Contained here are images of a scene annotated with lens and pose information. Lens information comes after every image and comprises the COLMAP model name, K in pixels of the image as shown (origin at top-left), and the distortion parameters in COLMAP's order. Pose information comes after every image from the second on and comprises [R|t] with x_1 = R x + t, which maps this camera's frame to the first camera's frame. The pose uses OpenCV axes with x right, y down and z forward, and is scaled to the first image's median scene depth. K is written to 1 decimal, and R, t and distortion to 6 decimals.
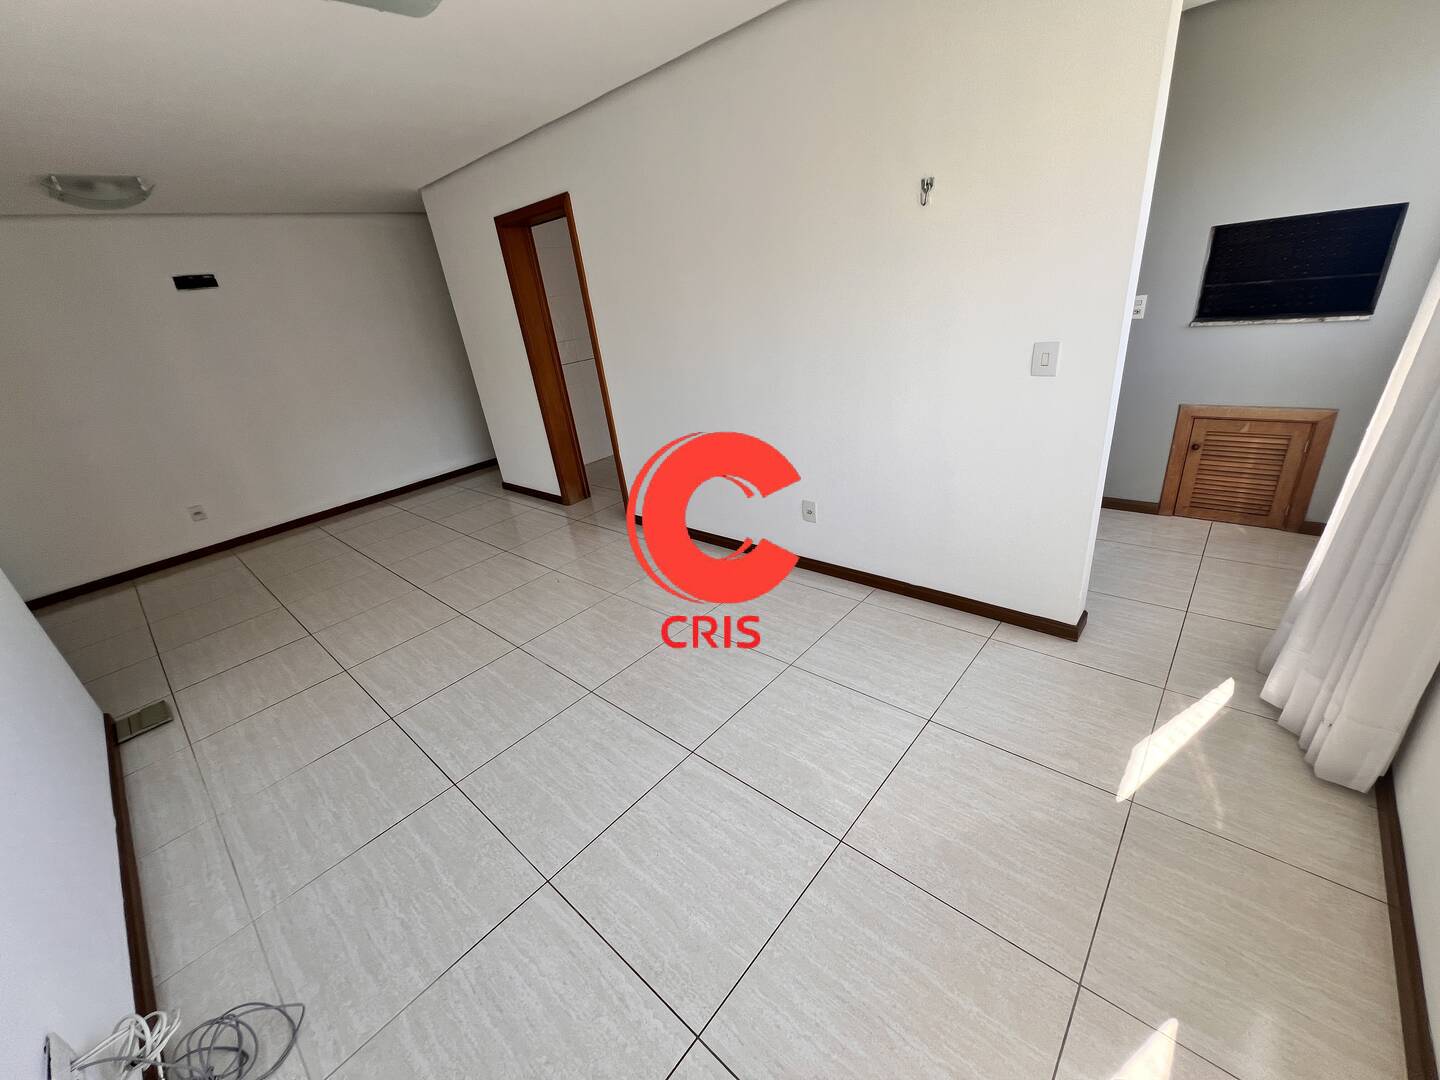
lens RADIAL K [[575.8, 0, 721.1], [0, 575.8, 539.7], [0, 0, 1]] dist [-0.001574, 0.000224]
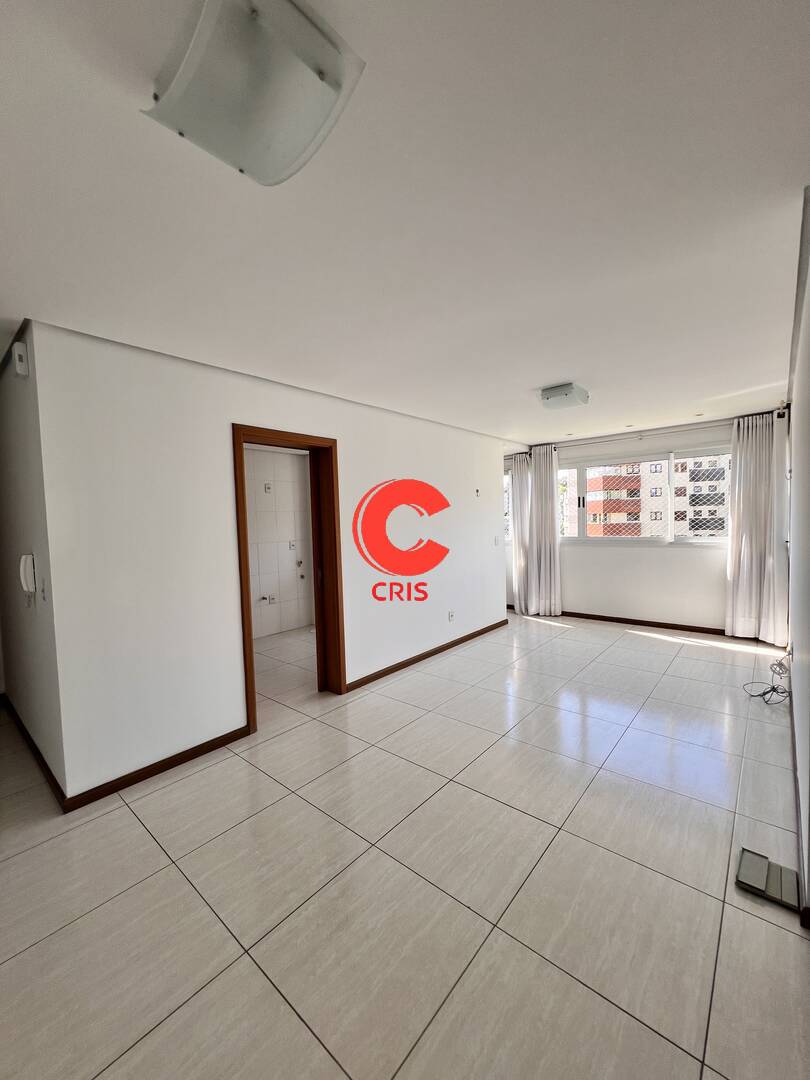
lens RADIAL K [[431.8, 0, 406.5], [0, 431.8, 537.9], [0, 0, 1]] dist [-0.001574, 0.000224]
pose [[-0.012986, 0.077019, 0.996945, -1.400669], [0.436589, 0.897407, -0.063642, -0.269550], [-0.899567, 0.434429, -0.045279, 1.082359]]
